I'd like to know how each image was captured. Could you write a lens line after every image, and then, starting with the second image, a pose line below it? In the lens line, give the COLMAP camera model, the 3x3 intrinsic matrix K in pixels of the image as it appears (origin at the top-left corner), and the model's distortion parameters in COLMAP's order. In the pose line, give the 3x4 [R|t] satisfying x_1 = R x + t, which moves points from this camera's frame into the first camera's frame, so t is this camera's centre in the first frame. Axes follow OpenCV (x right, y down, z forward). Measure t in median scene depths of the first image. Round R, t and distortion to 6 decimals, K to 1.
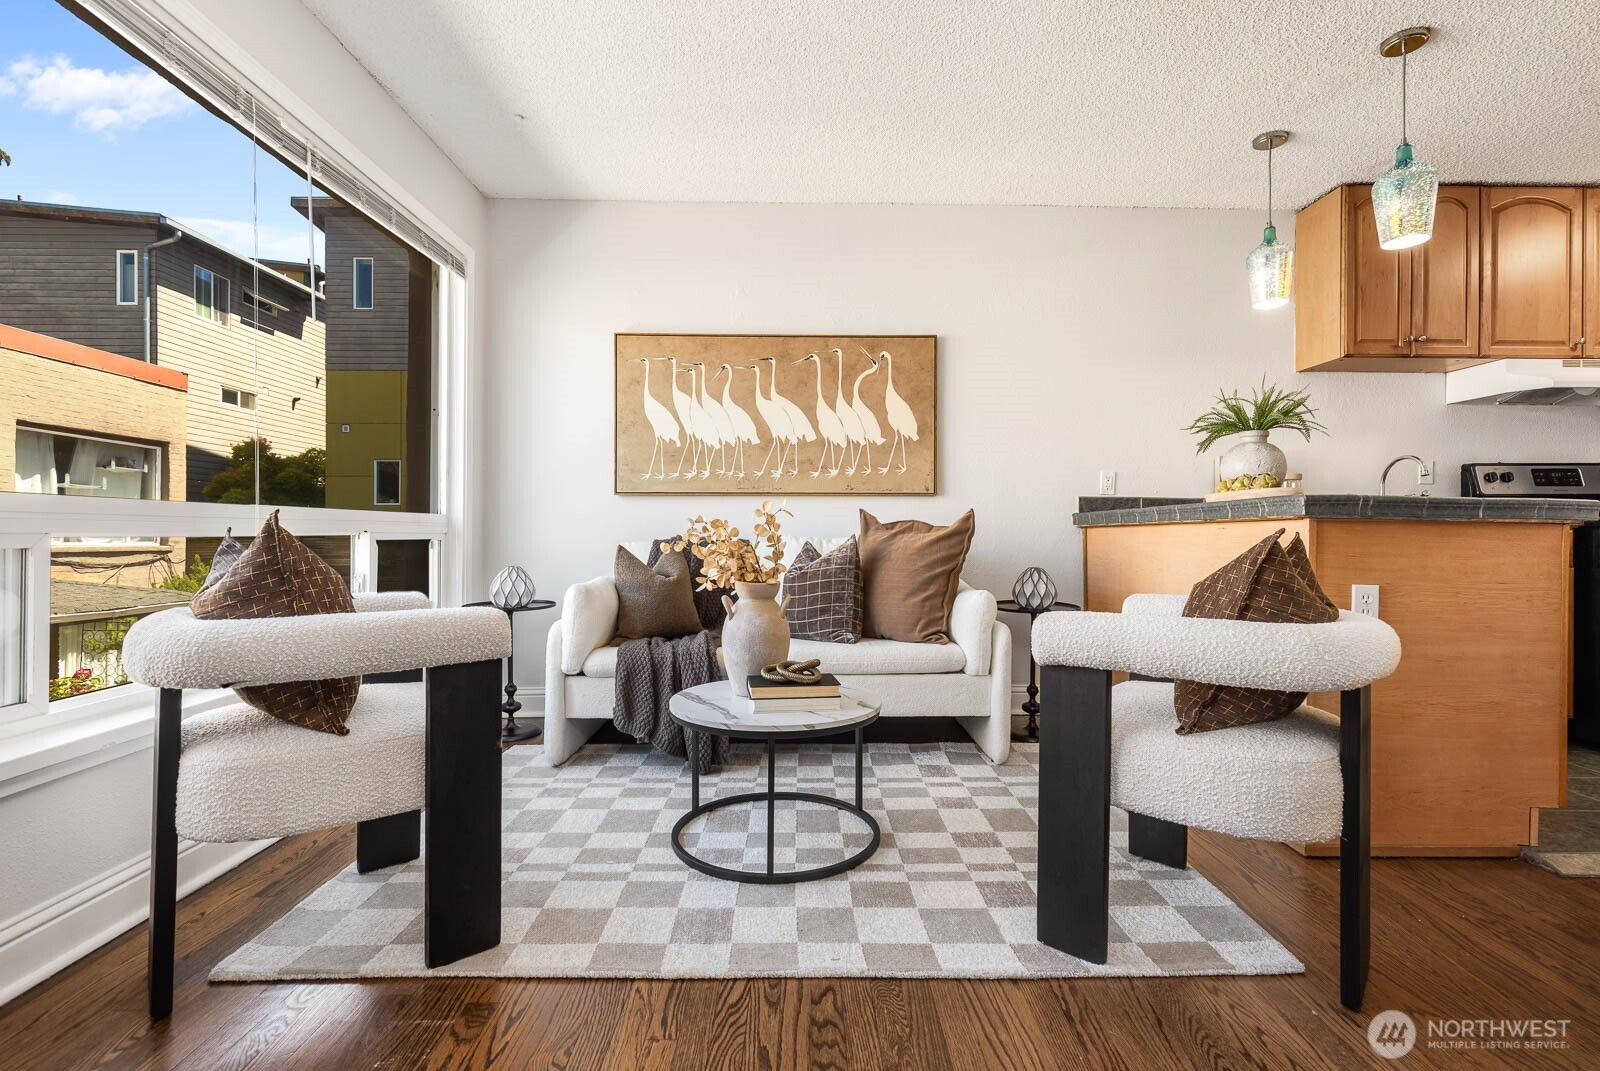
lens RADIAL K [[720.6, 0, 818.3], [0, 720.6, 537.0], [0, 0, 1]] dist [0.008757, -0.001679]
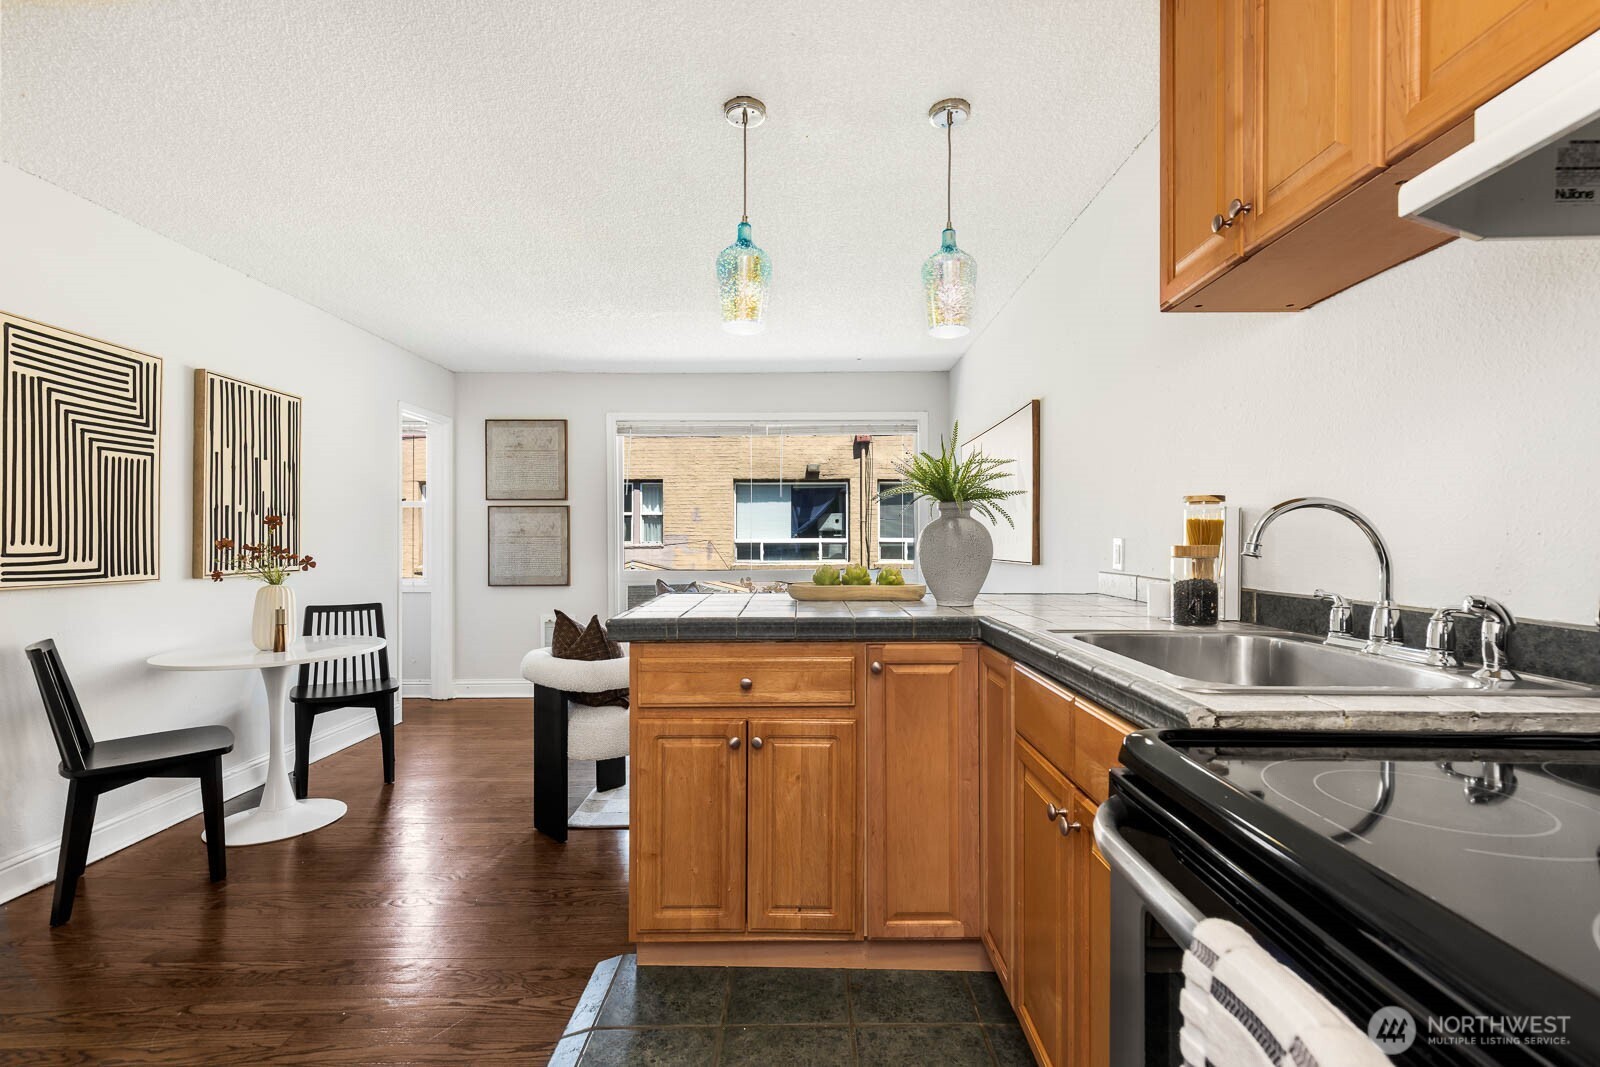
lens RADIAL K [[720.6, 0, 804.7], [0, 720.6, 537.2], [0, 0, 1]] dist [0.008757, -0.001679]
pose [[-0.019752, -0.009979, -0.999755, 1.294386], [-0.003826, 0.999944, -0.009905, -0.096330], [0.999798, 0.003630, -0.019789, 0.817966]]
